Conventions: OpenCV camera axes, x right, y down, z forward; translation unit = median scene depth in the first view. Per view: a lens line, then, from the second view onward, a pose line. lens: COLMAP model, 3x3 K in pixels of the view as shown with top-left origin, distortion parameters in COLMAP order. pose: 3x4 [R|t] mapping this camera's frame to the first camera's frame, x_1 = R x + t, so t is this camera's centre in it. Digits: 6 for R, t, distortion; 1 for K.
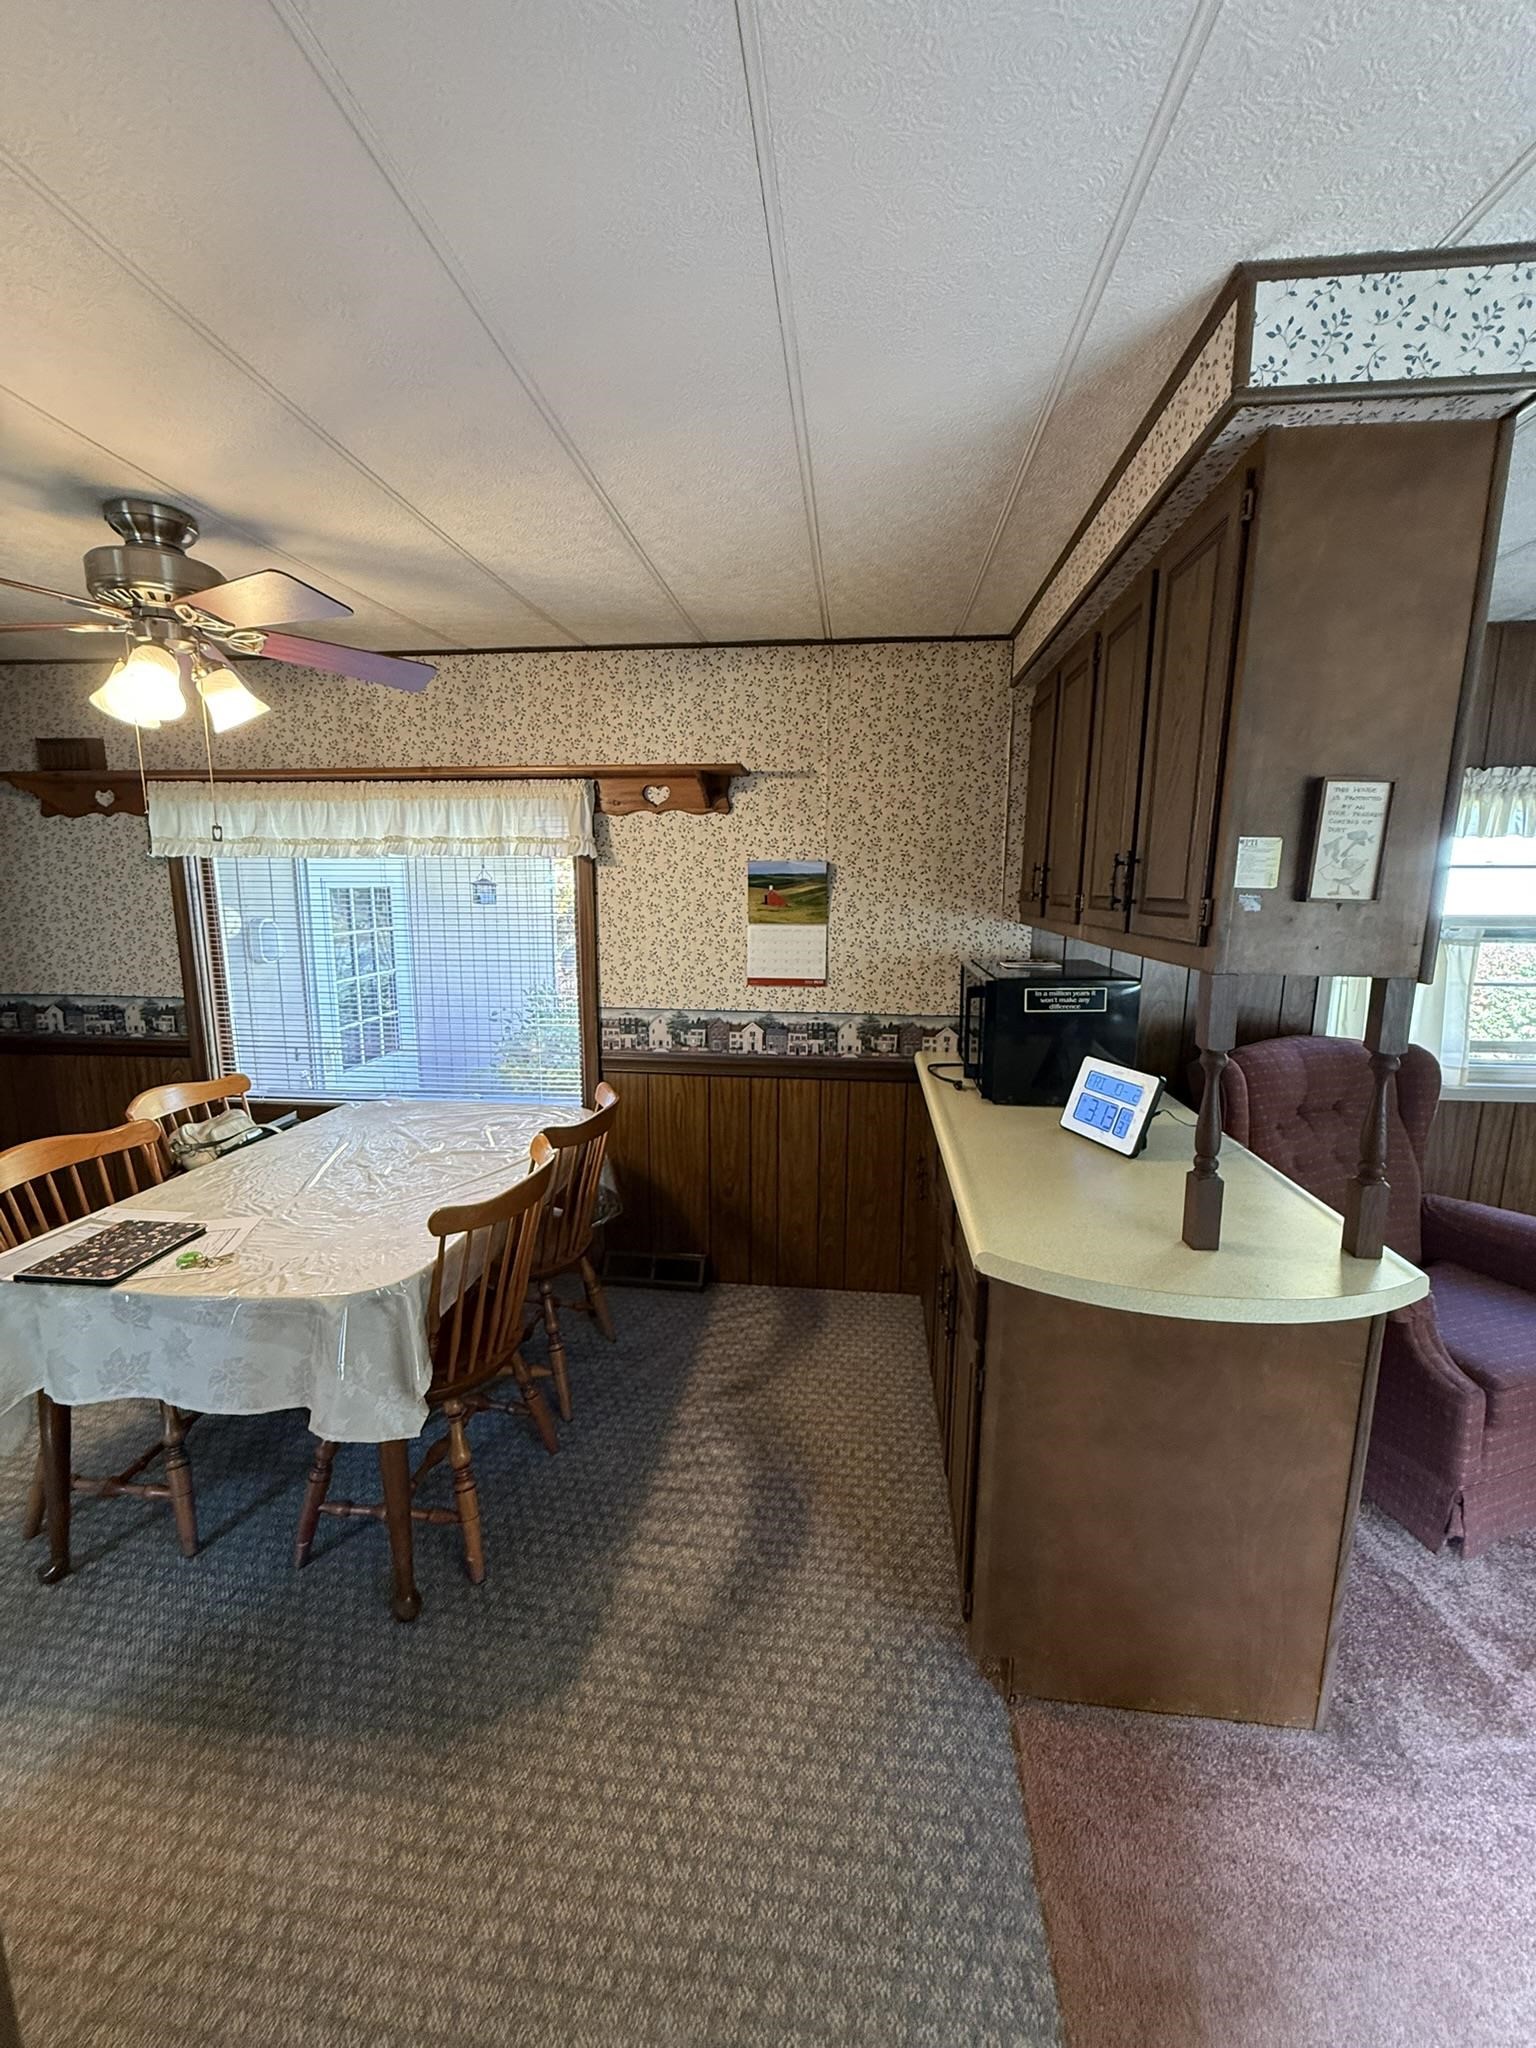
lens RADIAL K [[815.3, 0, 779.0], [0, 815.3, 1022.9], [0, 0, 1]] dist [0.000867, -0.000221]
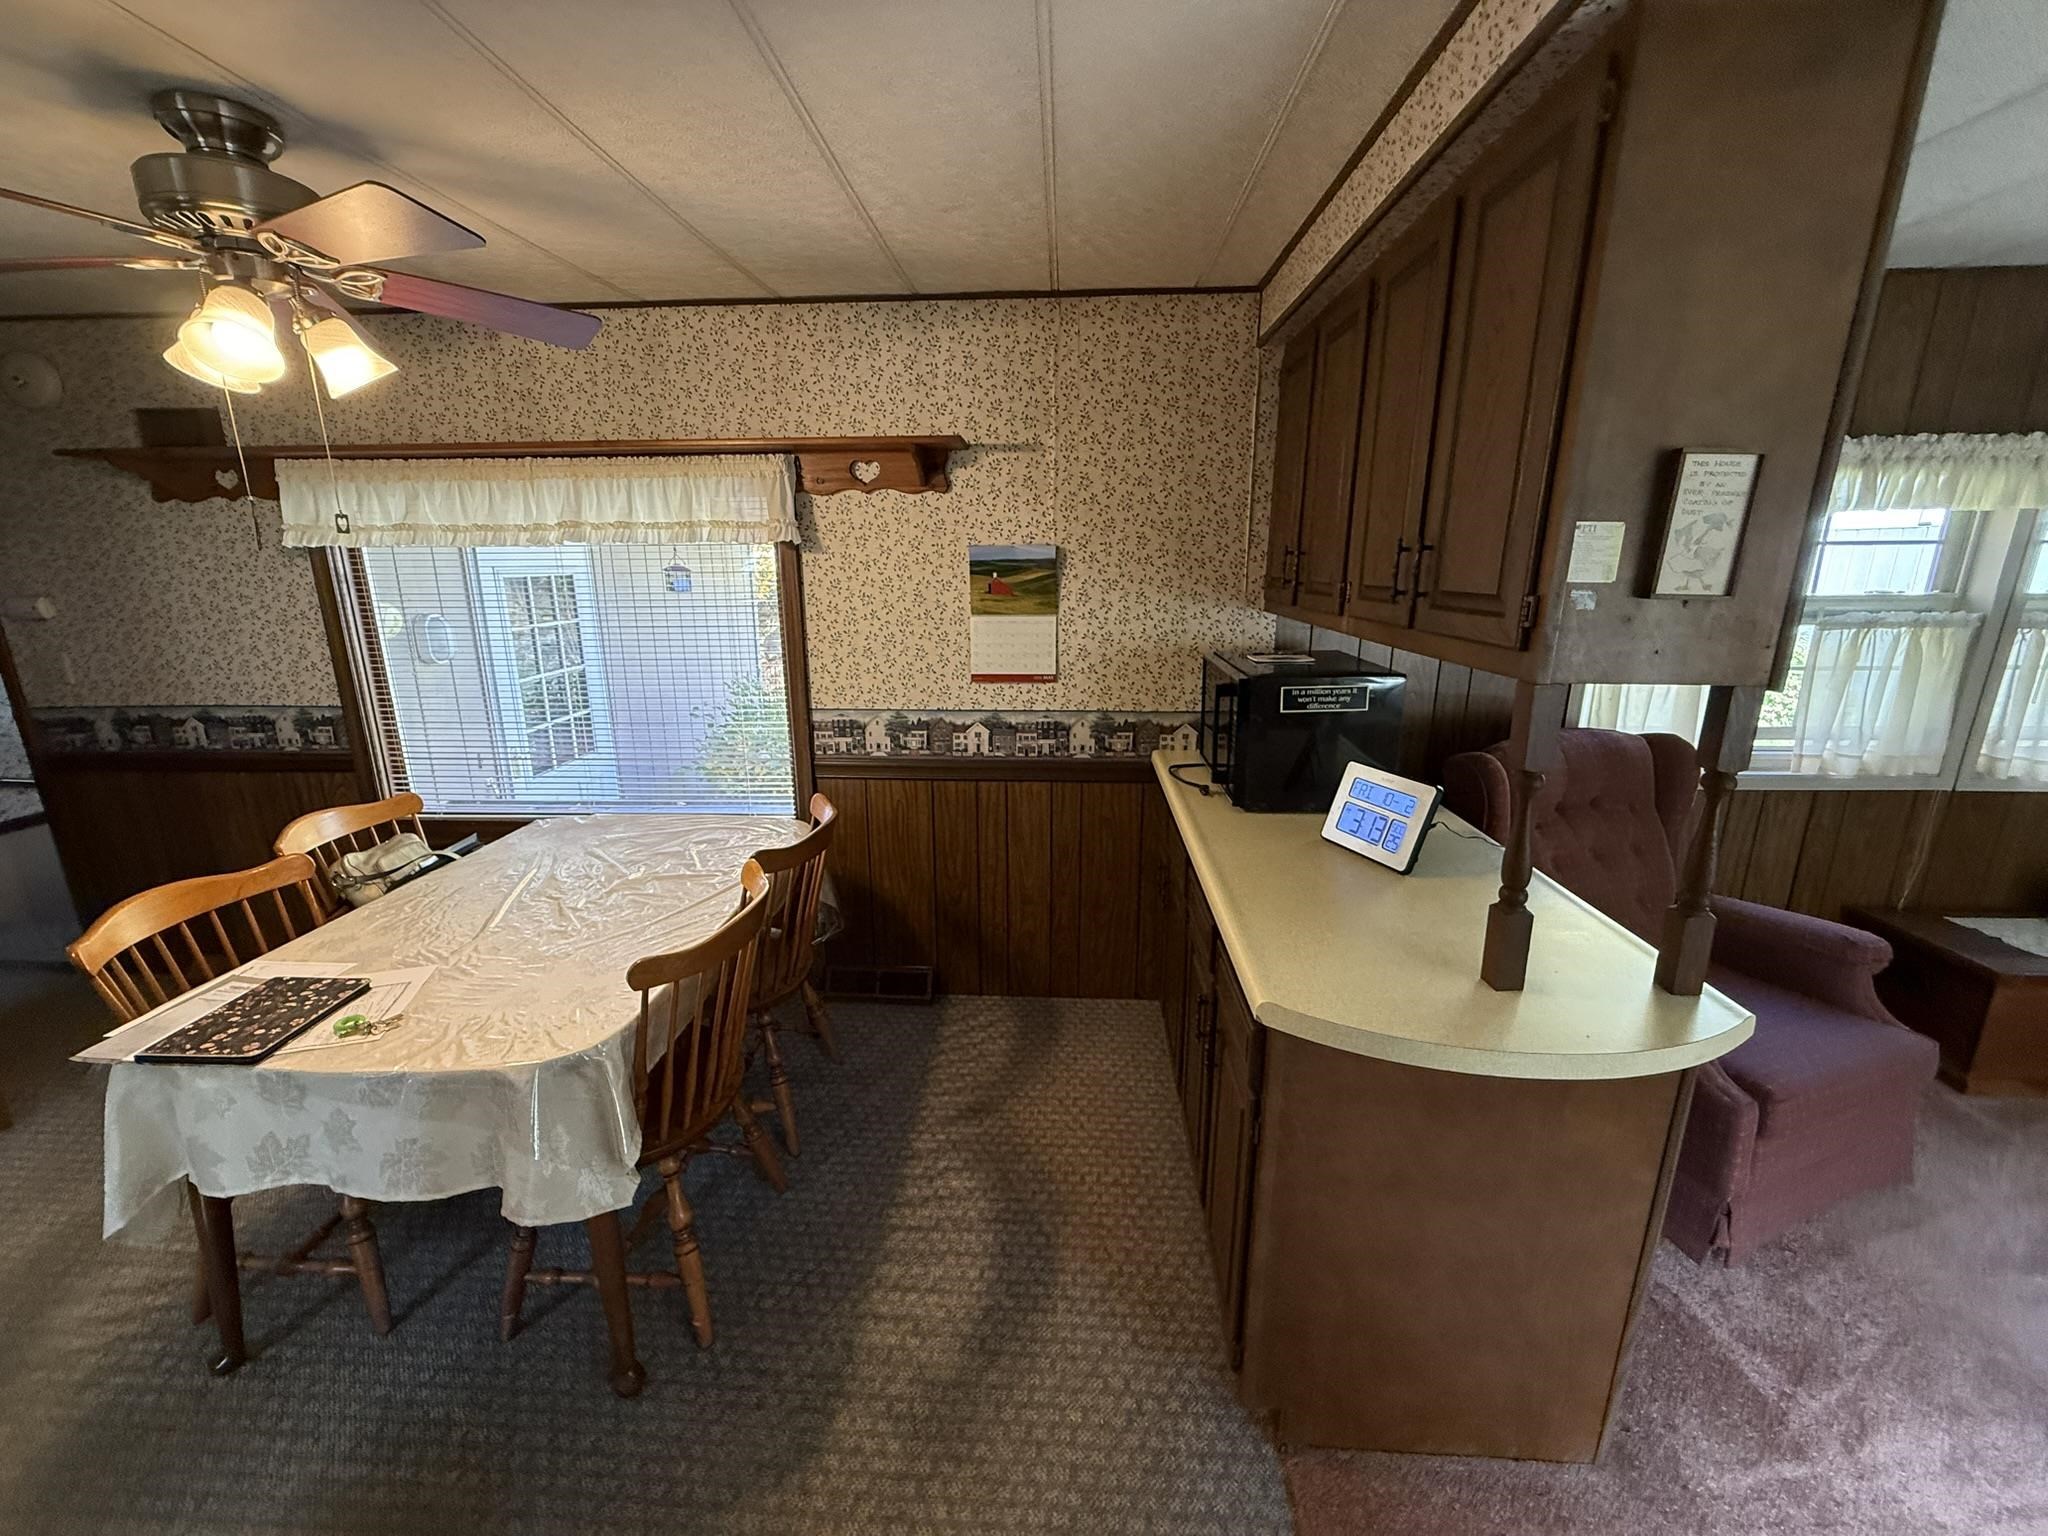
lens RADIAL K [[815.3, 0, 1026.3], [0, 815.3, 770.2], [0, 0, 1]] dist [0.000867, -0.000221]
pose [[0.998765, -0.022233, 0.044433, -0.031588], [0.018549, 0.996487, 0.081672, -0.033962], [-0.046093, -0.080747, 0.995668, 0.109787]]
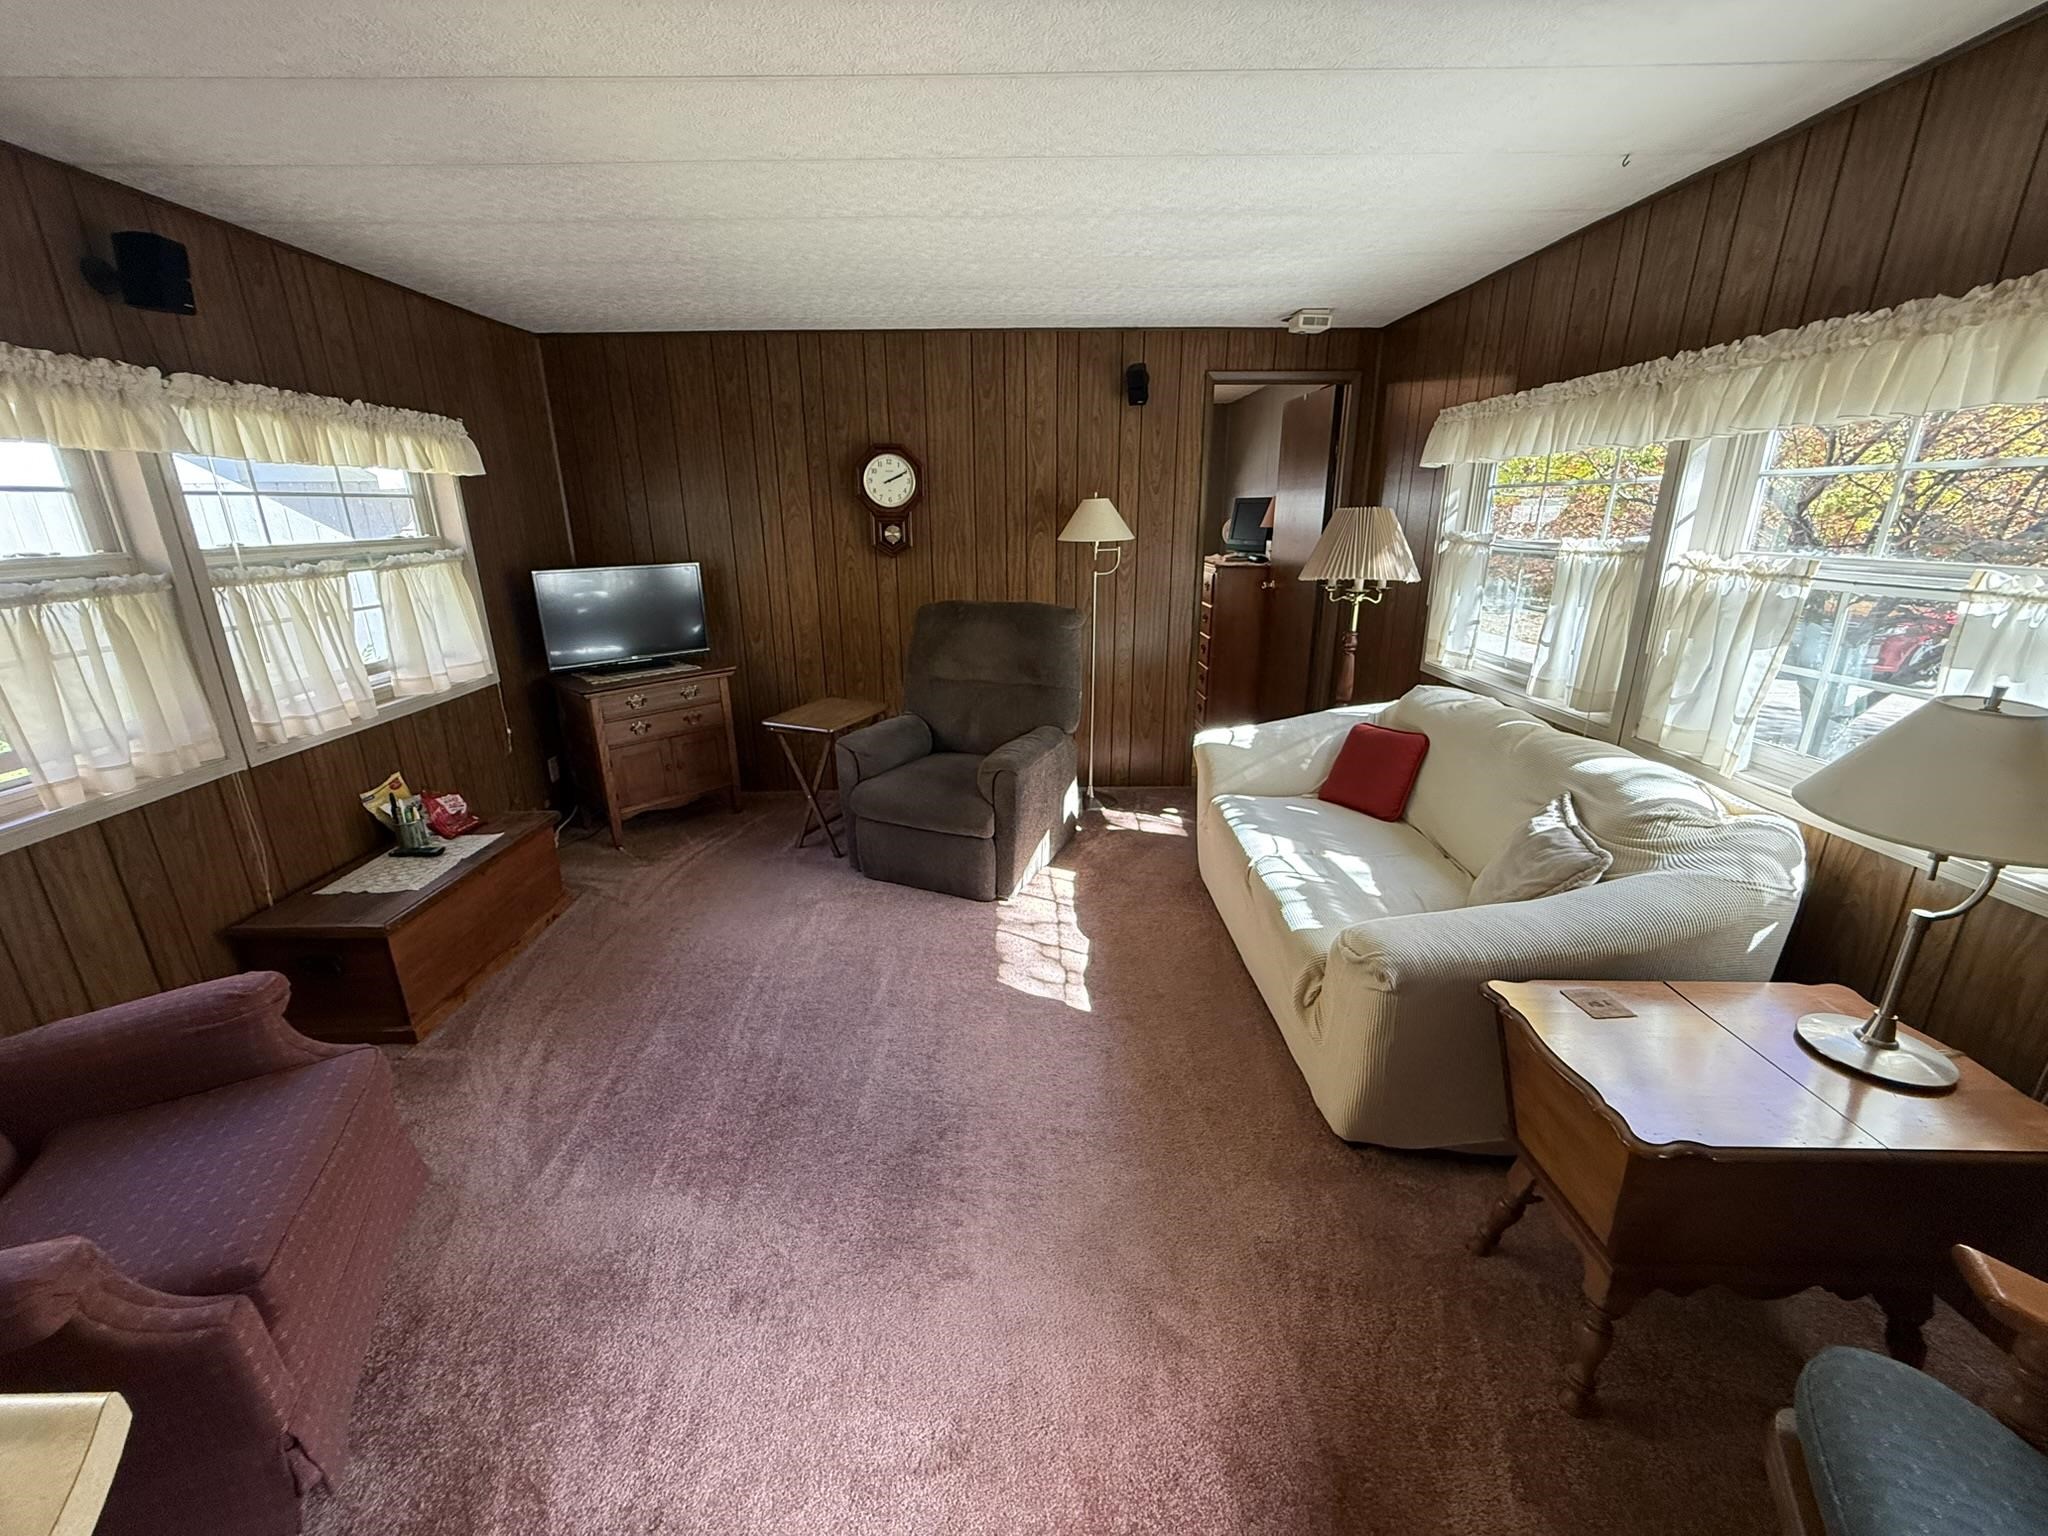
lens RADIAL K [[815.3, 0, 1012.5], [0, 815.3, 768.5], [0, 0, 1]] dist [0.000867, -0.000221]
pose [[-0.106387, -0.303595, 0.946843, 0.288595], [0.176855, 0.931286, 0.318478, -0.051142], [-0.978470, 0.201336, -0.045385, 0.320330]]
